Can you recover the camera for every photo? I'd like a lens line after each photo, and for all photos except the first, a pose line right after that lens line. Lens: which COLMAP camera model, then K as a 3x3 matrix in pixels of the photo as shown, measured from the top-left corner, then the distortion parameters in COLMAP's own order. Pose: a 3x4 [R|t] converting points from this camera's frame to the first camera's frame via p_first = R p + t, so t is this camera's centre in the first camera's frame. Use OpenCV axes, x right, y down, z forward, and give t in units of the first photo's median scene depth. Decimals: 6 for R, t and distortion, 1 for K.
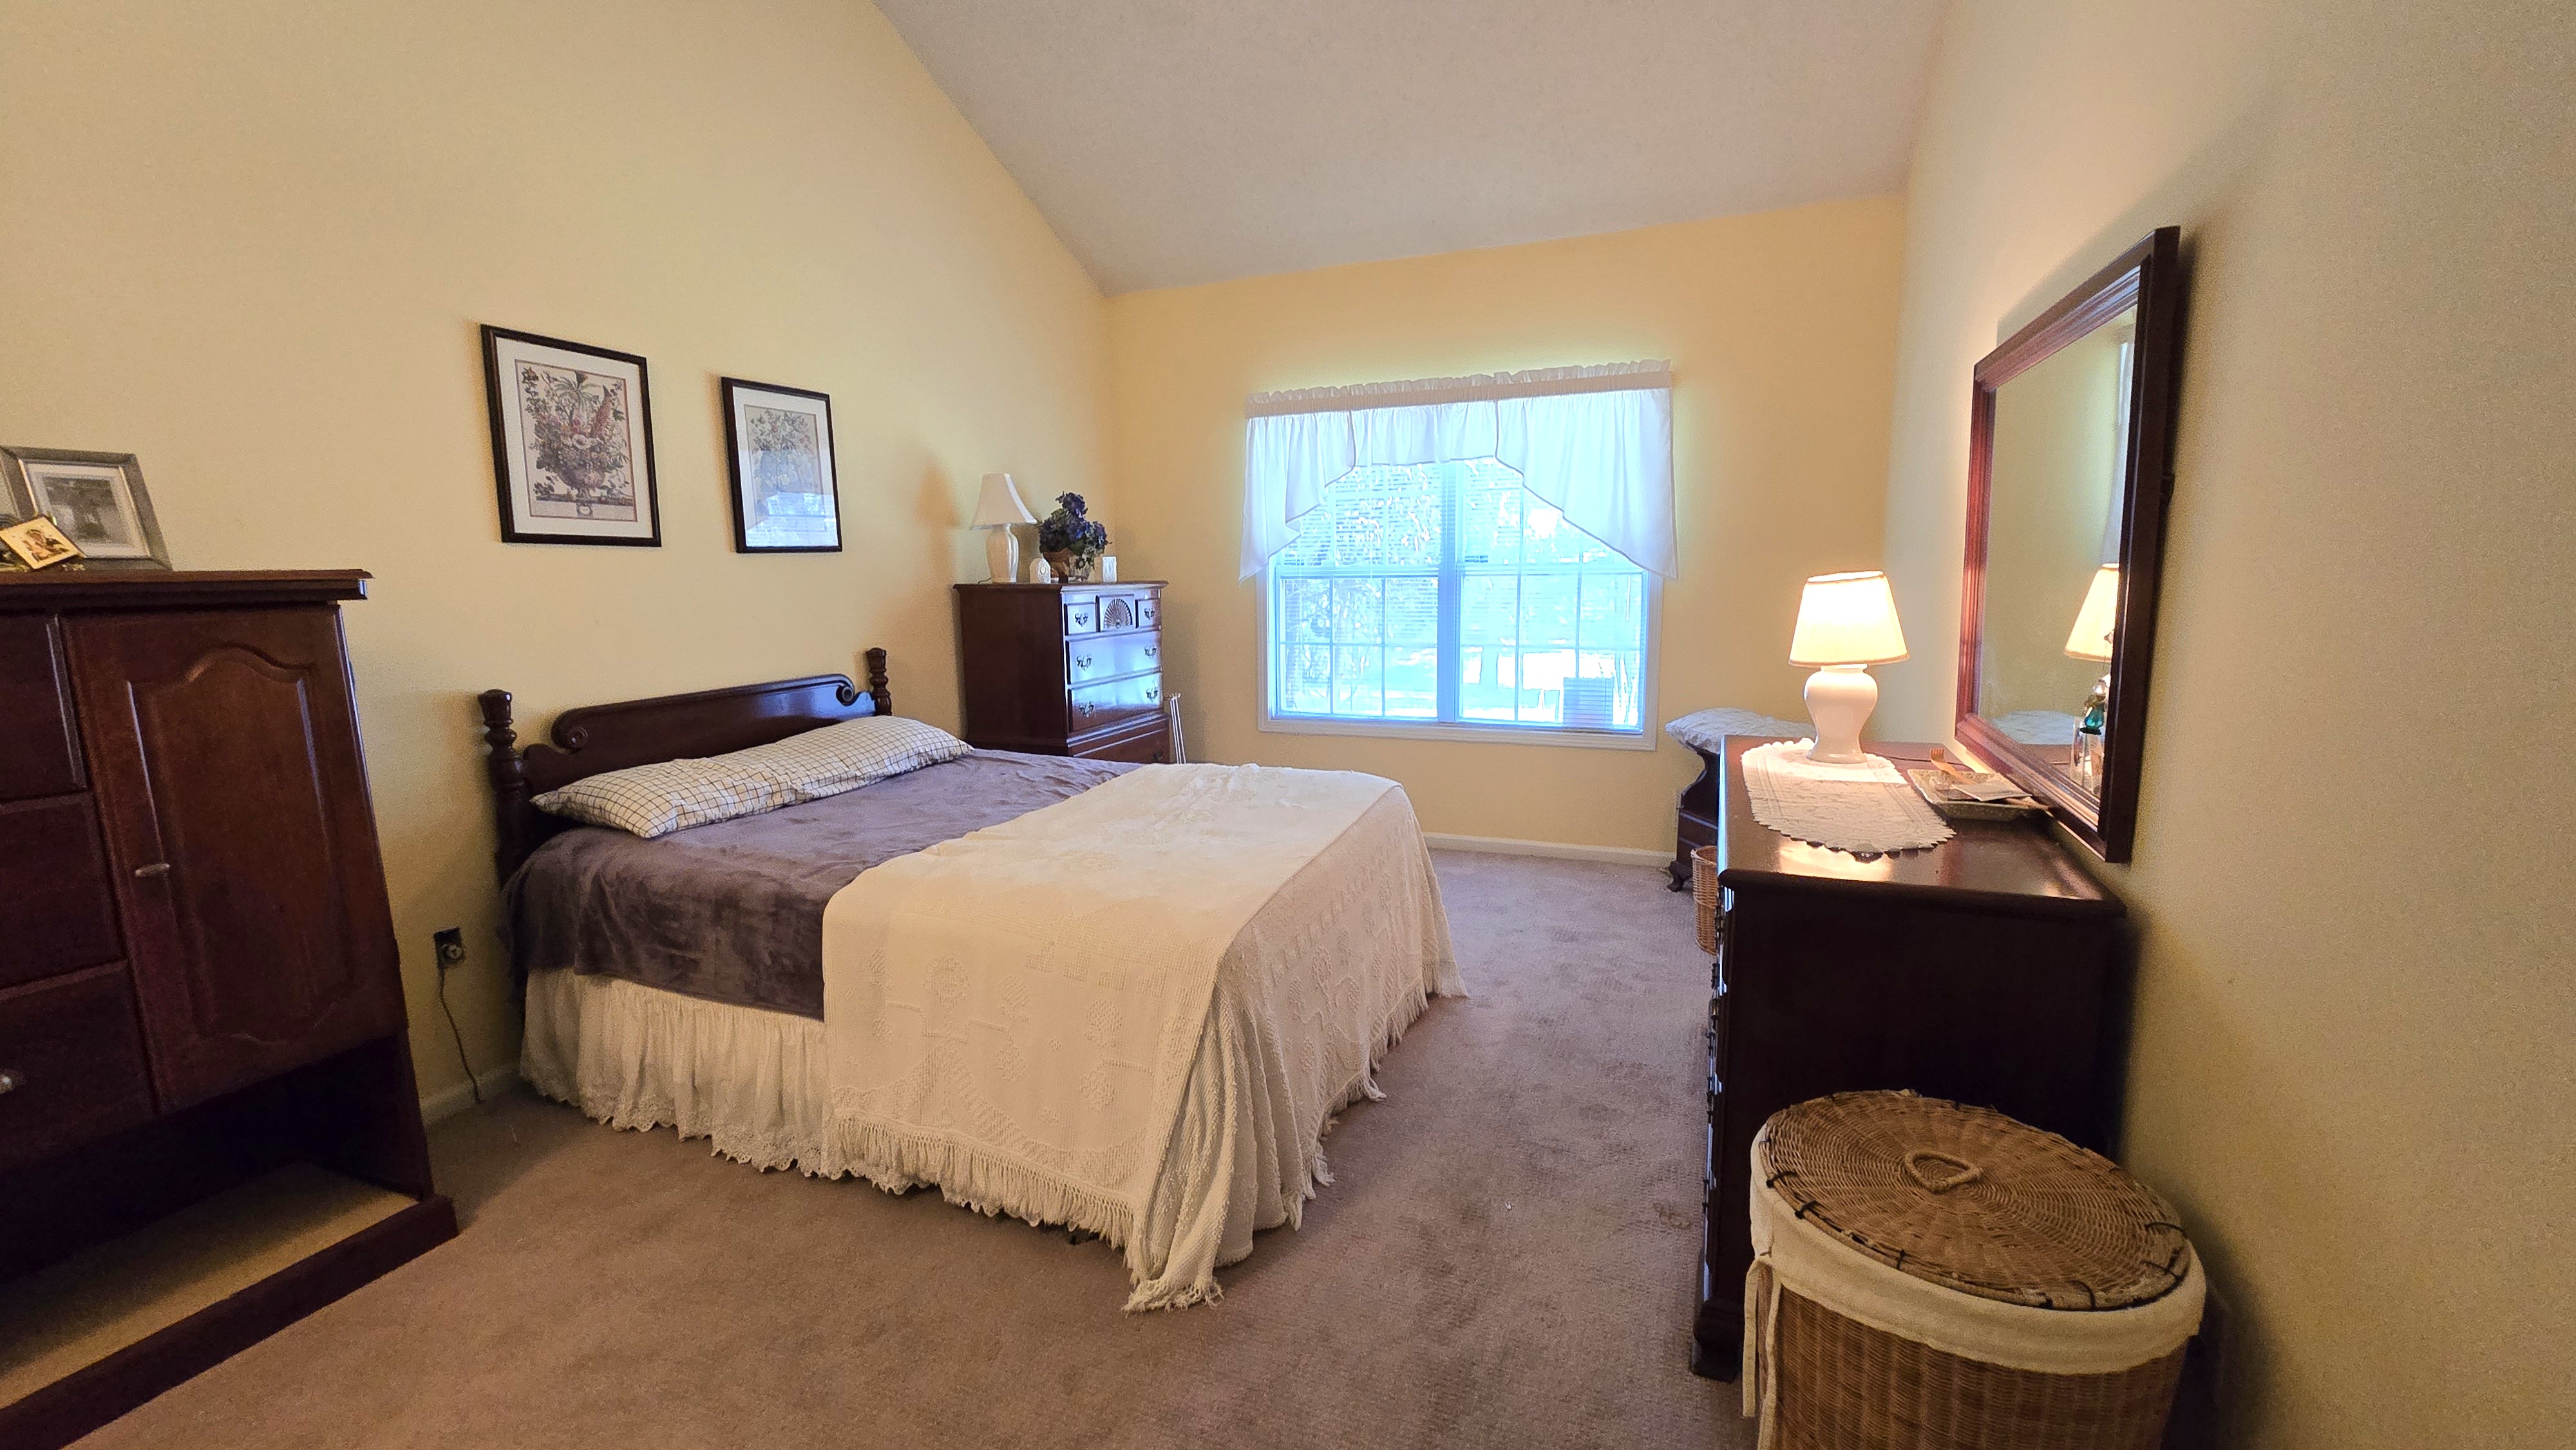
lens RADIAL K [[1059.0, 0, 1304.3], [0, 1059.0, 719.3], [0, 0, 1]] dist [0.002643, 0.000616]
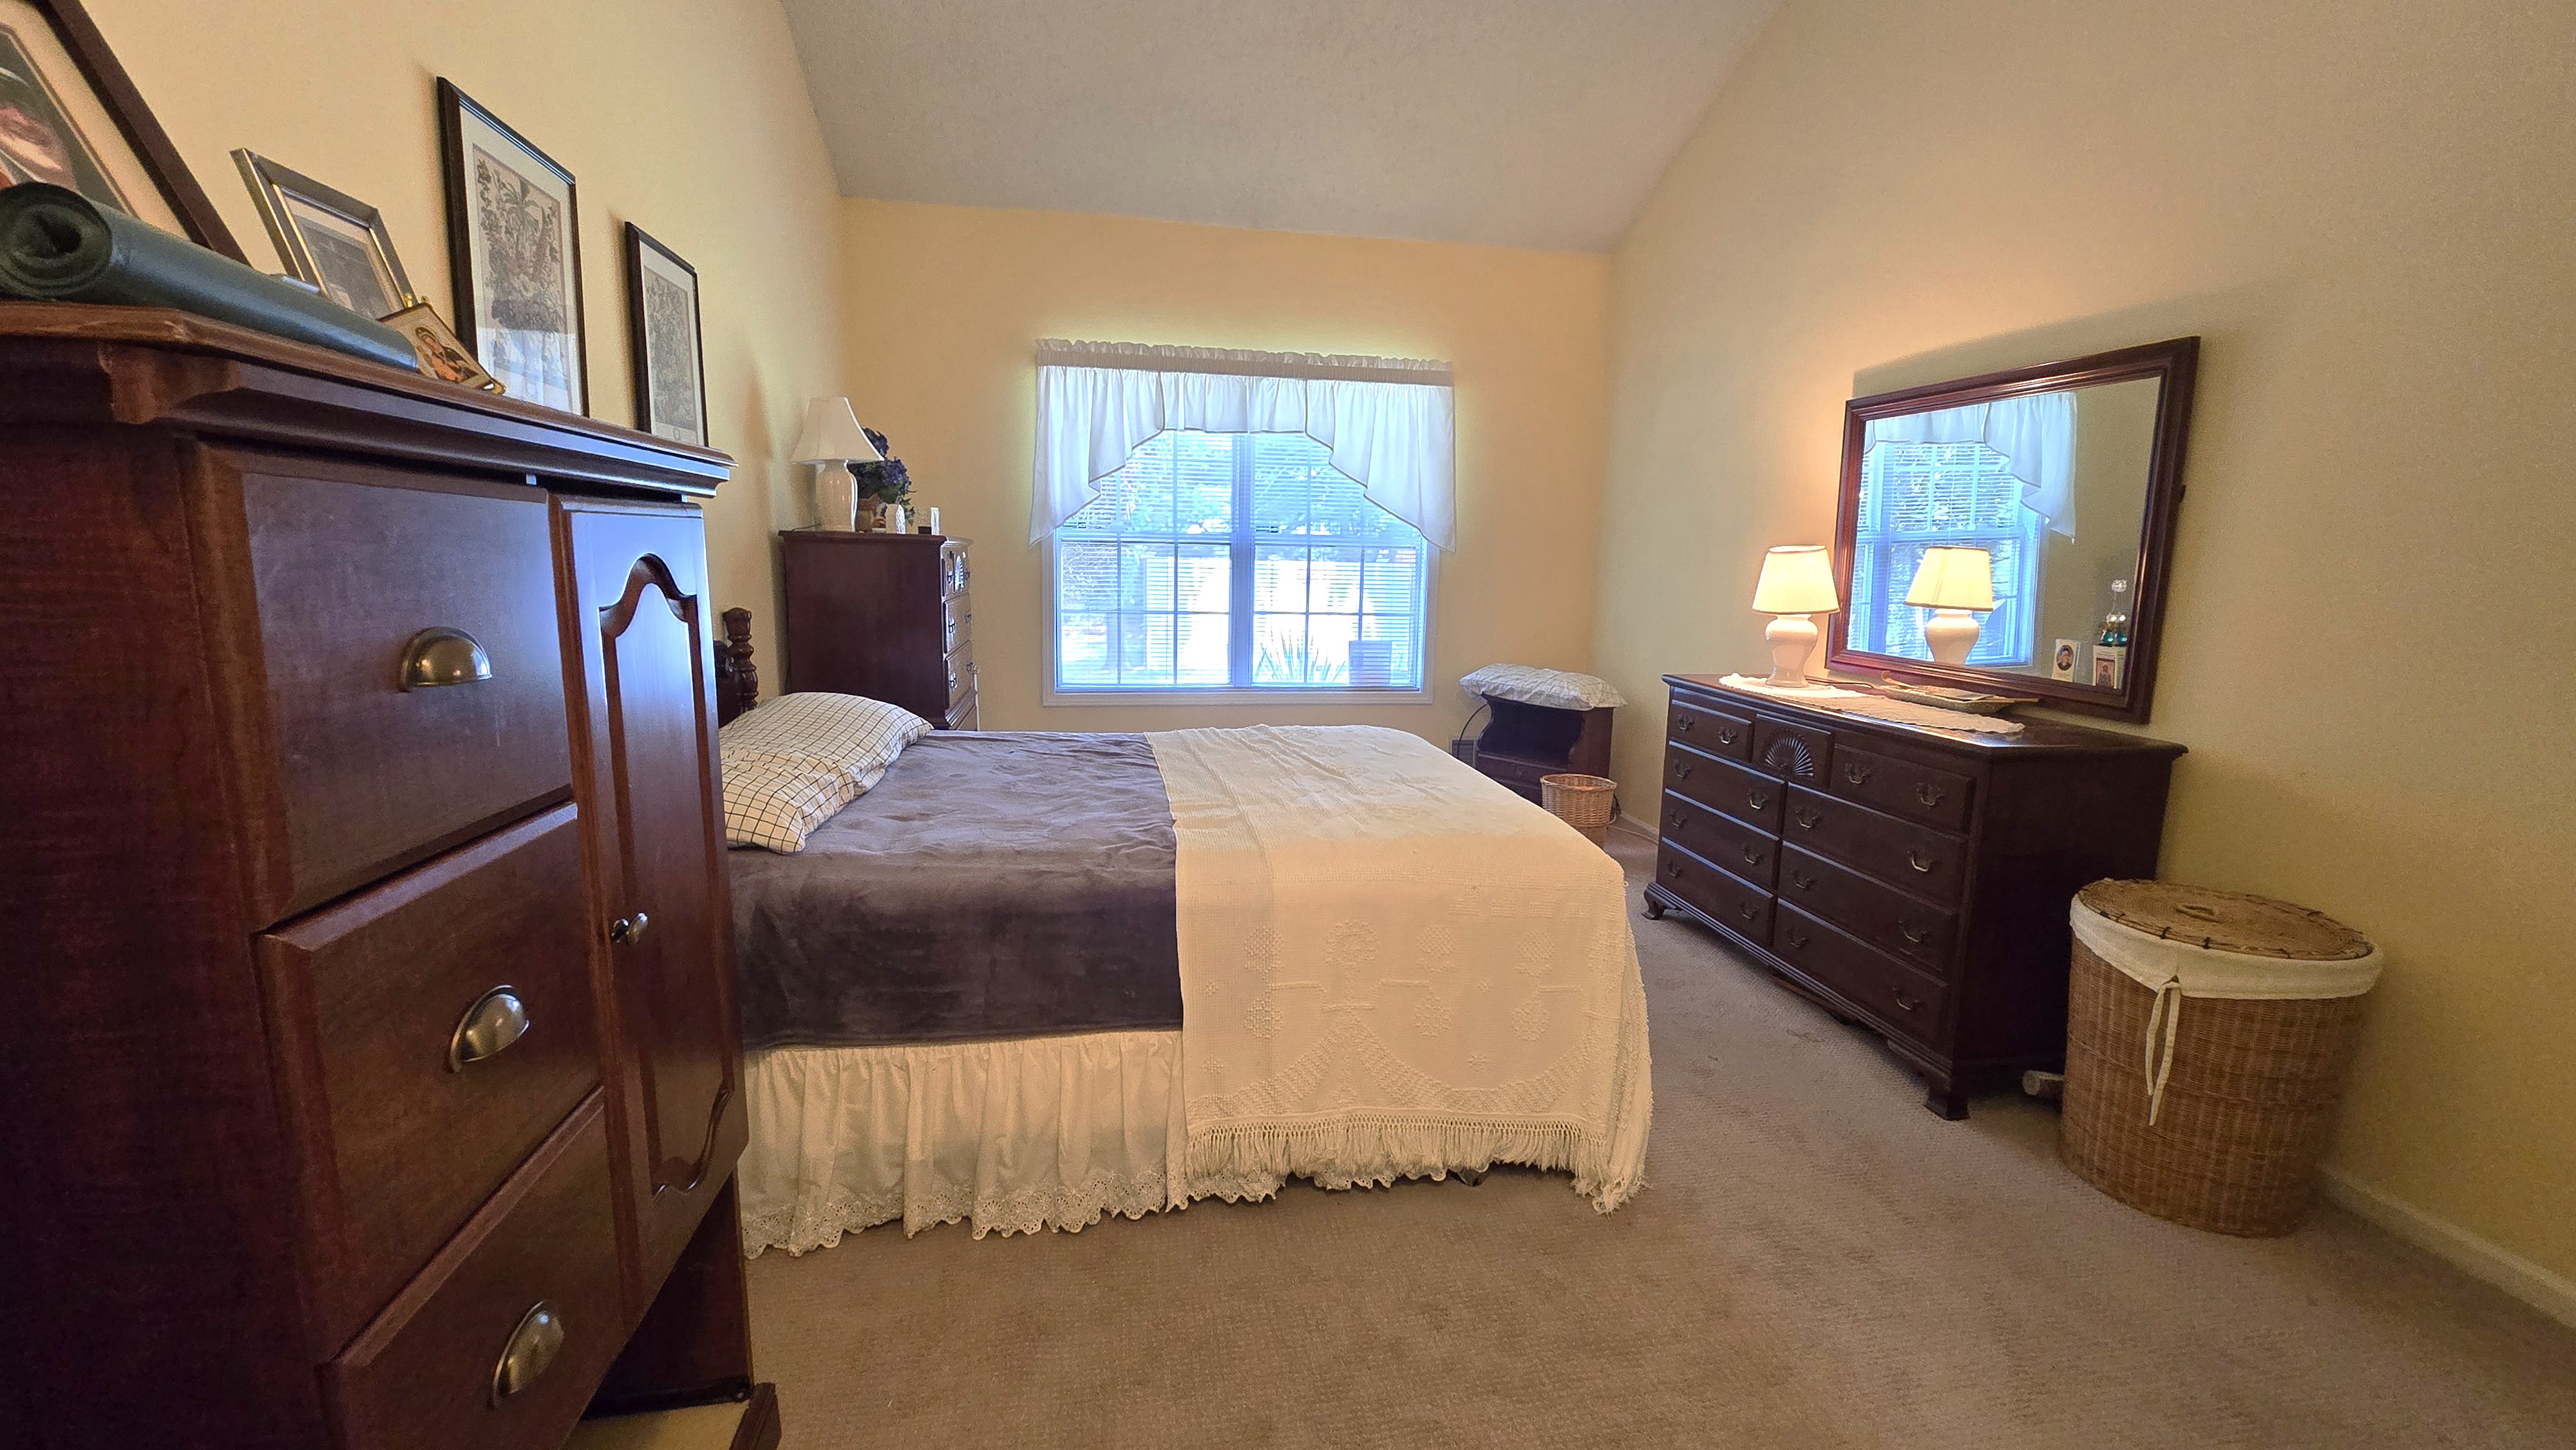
lens RADIAL K [[1059.0, 0, 1306.2], [0, 1059.0, 710.7], [0, 0, 1]] dist [0.002643, 0.000616]
pose [[0.842733, -0.049658, 0.536037, -0.630541], [0.046759, 0.998725, 0.019008, 0.015294], [-0.536298, 0.009046, 0.843981, 0.172653]]
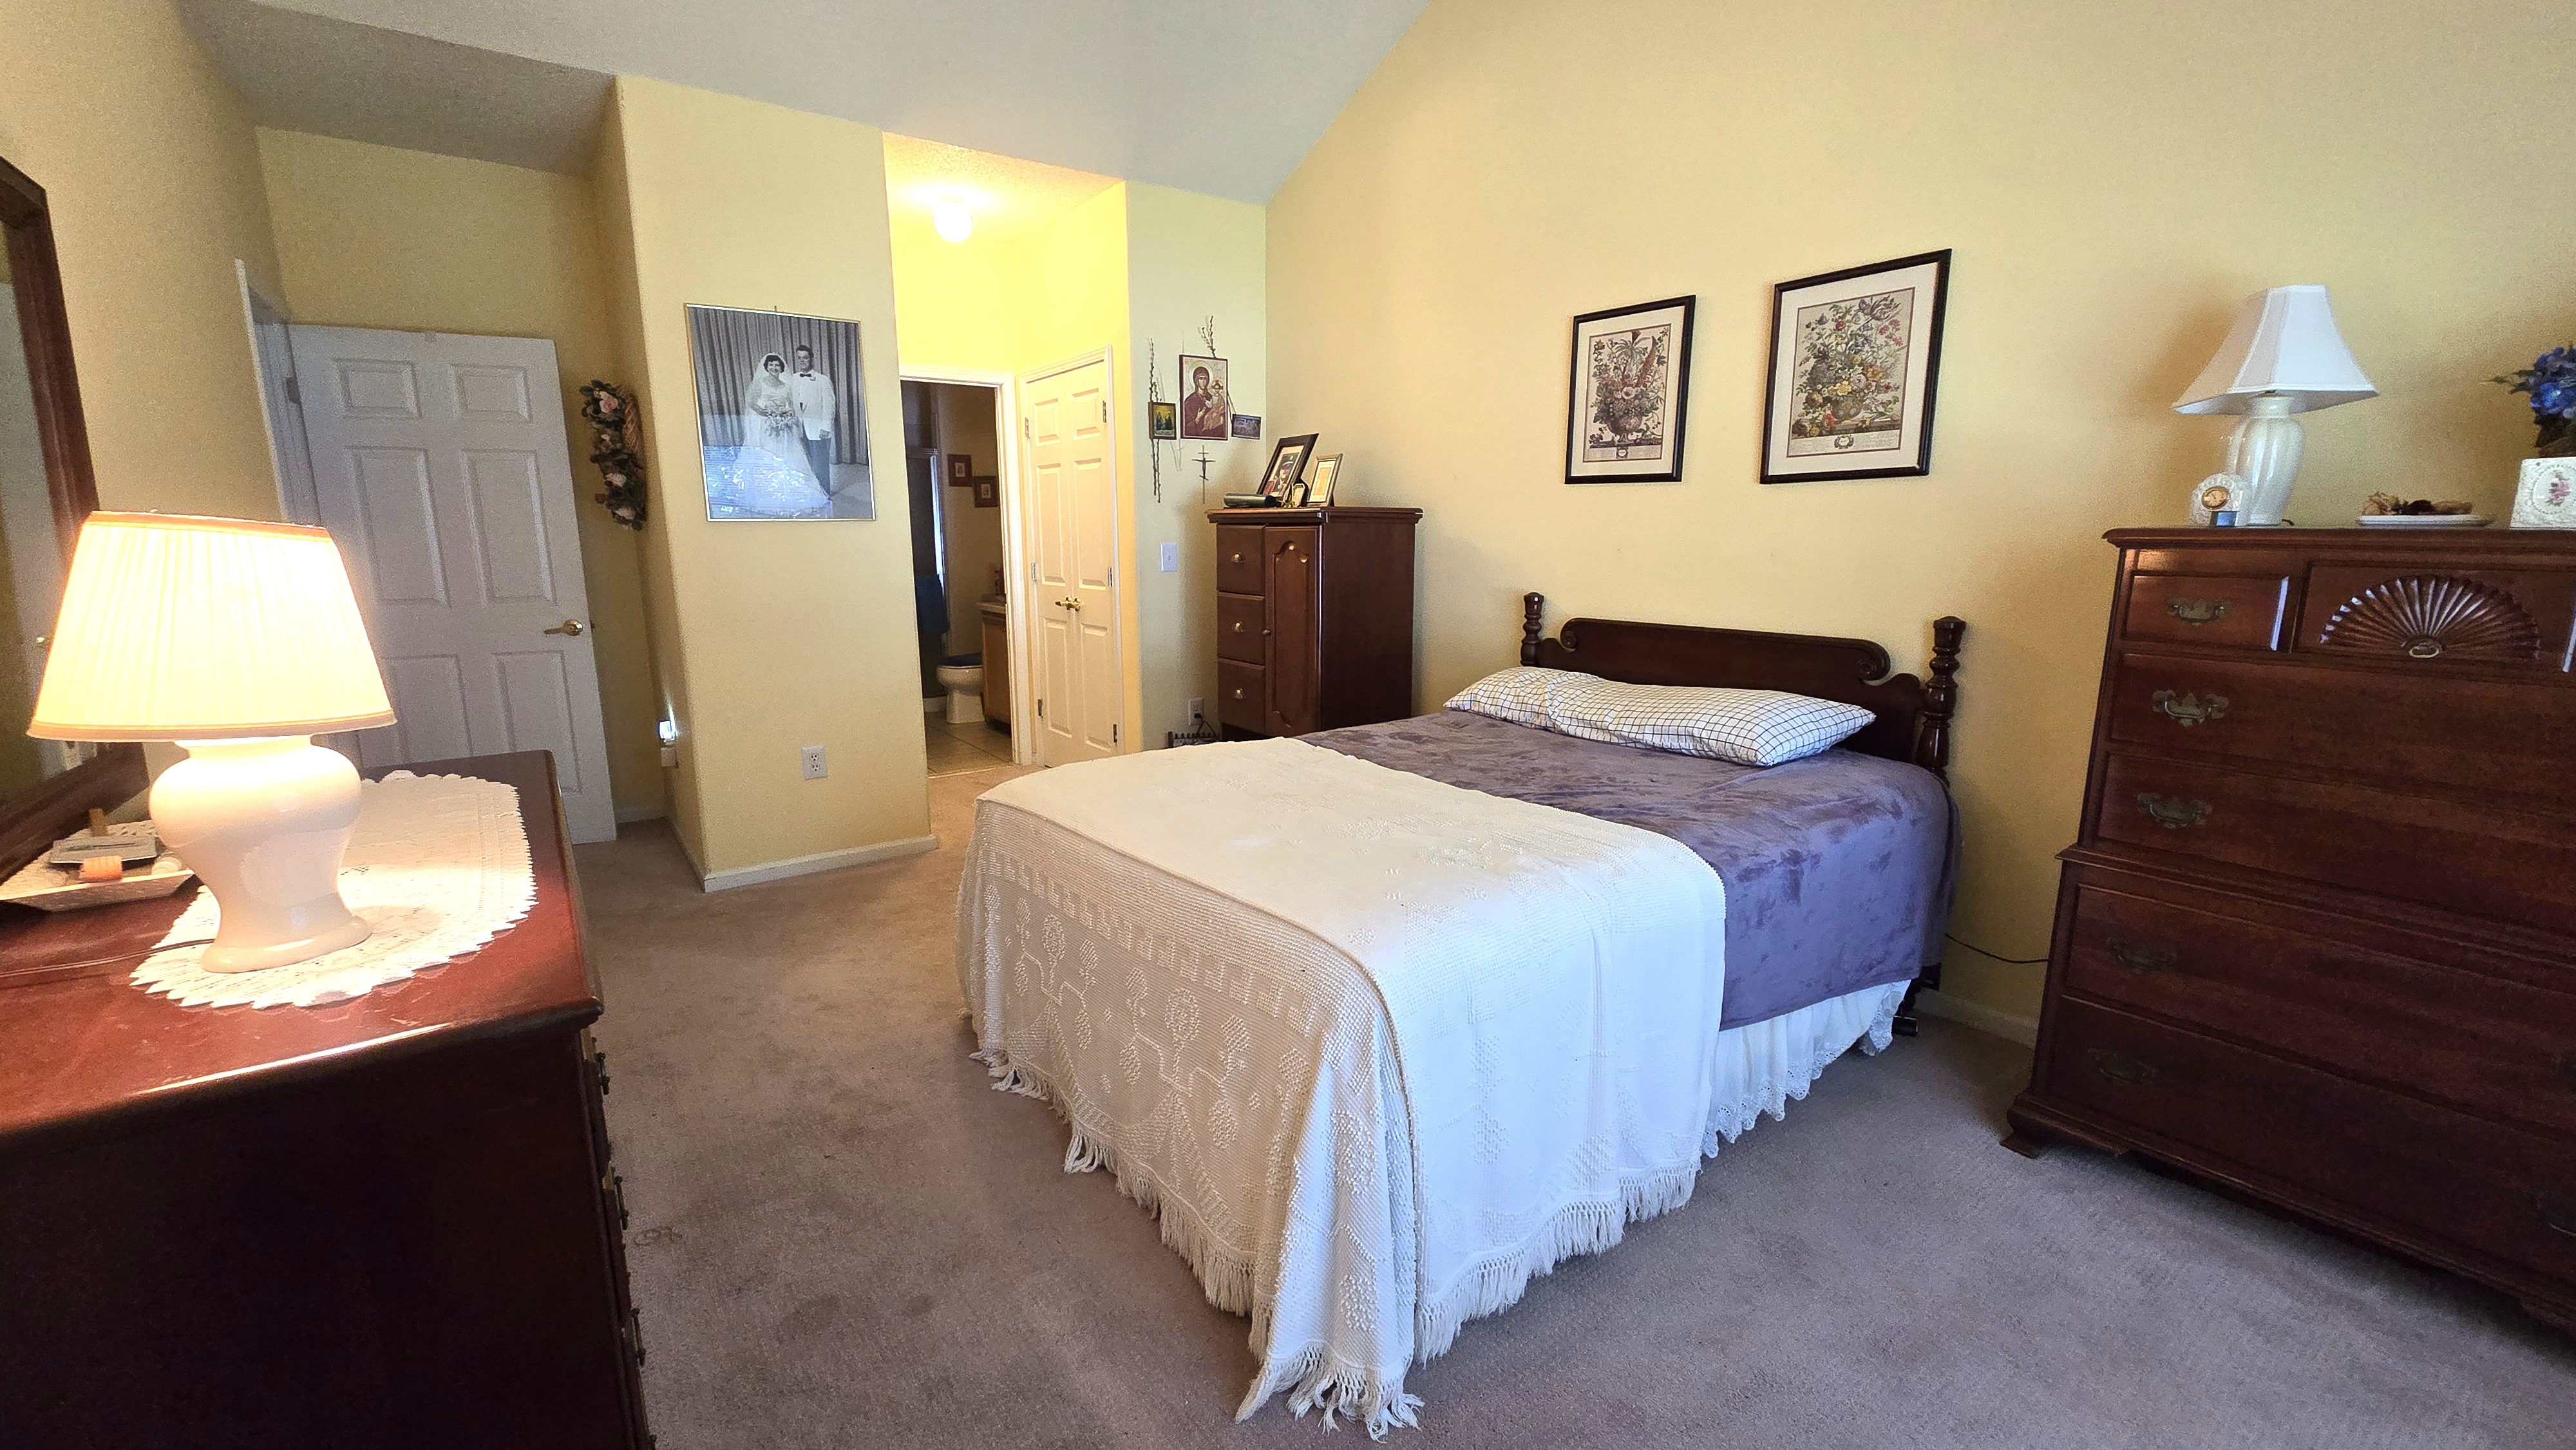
lens RADIAL K [[1059.0, 0, 1282.8], [0, 1059.0, 736.6], [0, 0, 1]] dist [0.002643, 0.000616]
pose [[-0.535834, 0.177918, -0.825365, 0.539909], [-0.114193, 0.953293, 0.279630, -0.181453], [0.836565, 0.244086, -0.490490, 1.326879]]
